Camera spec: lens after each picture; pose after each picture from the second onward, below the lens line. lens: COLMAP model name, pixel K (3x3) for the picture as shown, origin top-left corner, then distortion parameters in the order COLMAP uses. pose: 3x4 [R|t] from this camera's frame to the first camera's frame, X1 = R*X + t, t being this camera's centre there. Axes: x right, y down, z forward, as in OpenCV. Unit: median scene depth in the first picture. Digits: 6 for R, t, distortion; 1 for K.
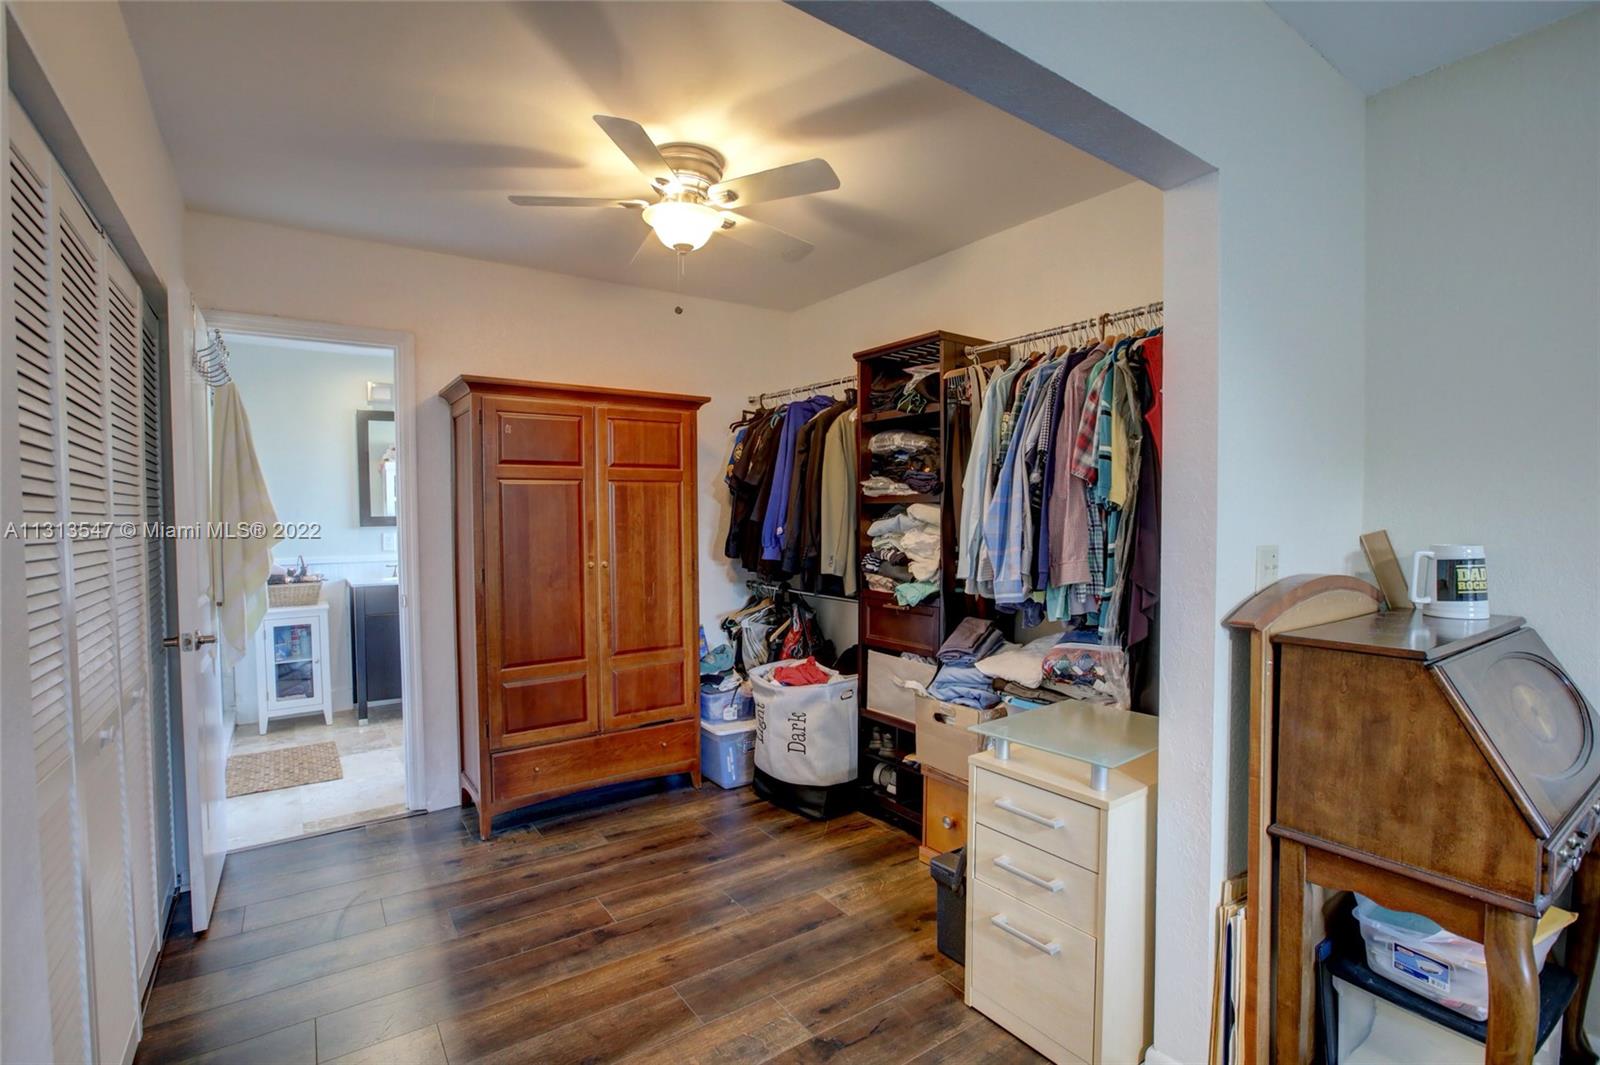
lens RADIAL K [[726.0, 0, 793.8], [0, 726.0, 534.6], [0, 0, 1]] dist [-0.042604, 0.011972]
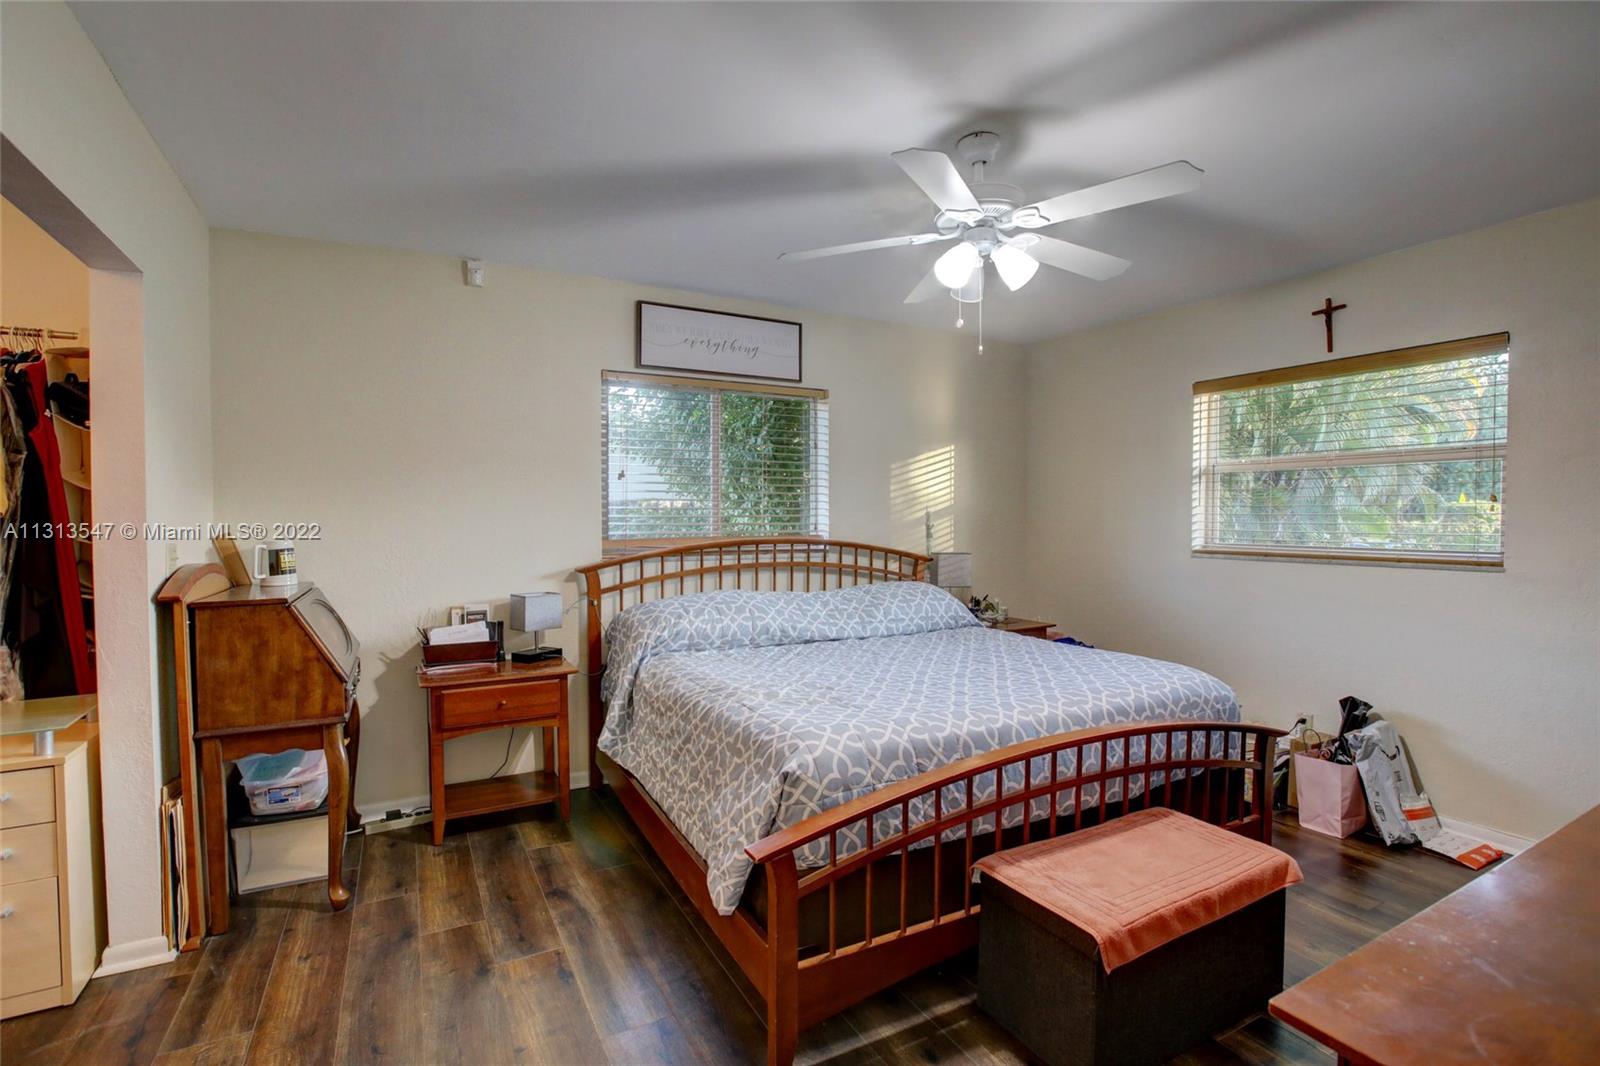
lens RADIAL K [[726.0, 0, 793.4], [0, 726.0, 538.6], [0, 0, 1]] dist [-0.042604, 0.011972]
pose [[0.103332, -0.023875, 0.994360, -0.644063], [0.029826, 0.999337, 0.020895, 0.013790], [-0.994200, 0.027499, 0.103975, -0.391443]]
